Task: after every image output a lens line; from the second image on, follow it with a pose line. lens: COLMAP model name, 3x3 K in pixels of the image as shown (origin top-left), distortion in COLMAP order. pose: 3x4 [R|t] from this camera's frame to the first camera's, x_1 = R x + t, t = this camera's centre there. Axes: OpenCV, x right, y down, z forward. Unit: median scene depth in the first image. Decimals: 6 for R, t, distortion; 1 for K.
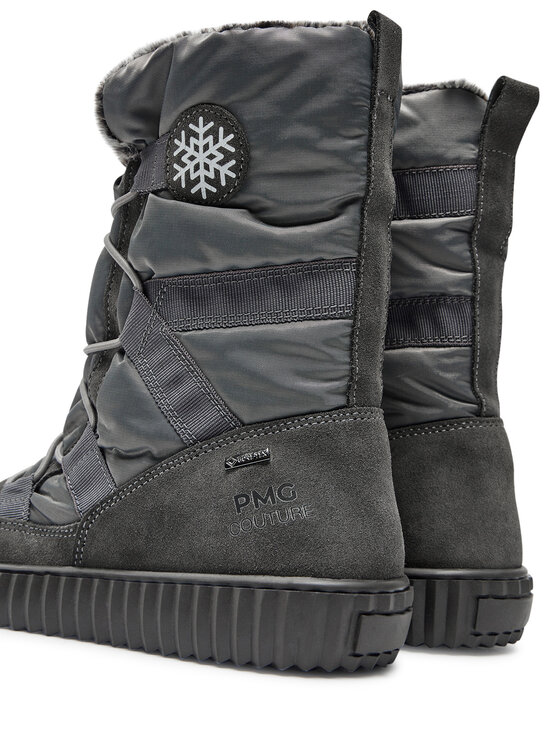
lens RADIAL K [[991.1, 0, 352.2], [0, 991.1, 373.3], [0, 0, 1]] dist [-0.212455, -0.030441]
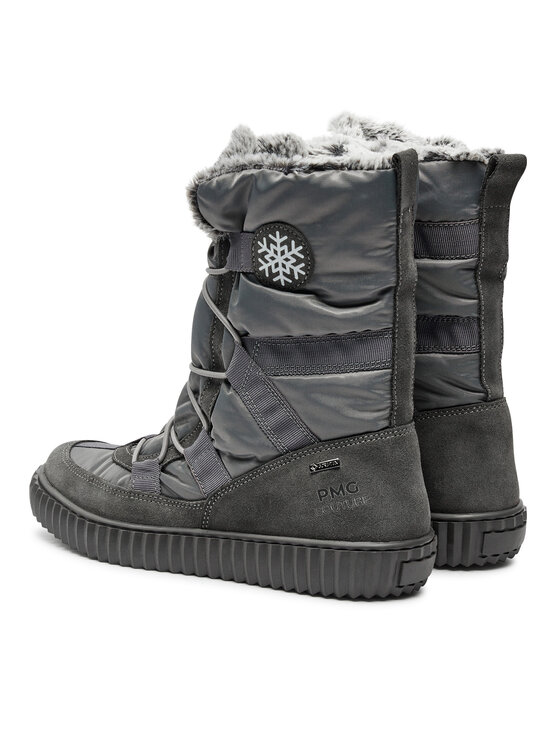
lens RADIAL K [[1659.8, 0, 280.0], [0, 1659.8, 373.0], [0, 0, 1]] dist [-0.934692, -0.114370]
pose [[0.996688, -0.037305, -0.072266, 0.012529], [0.054932, 0.964056, 0.259960, -0.679501], [0.059970, -0.263069, 0.962911, -1.337675]]
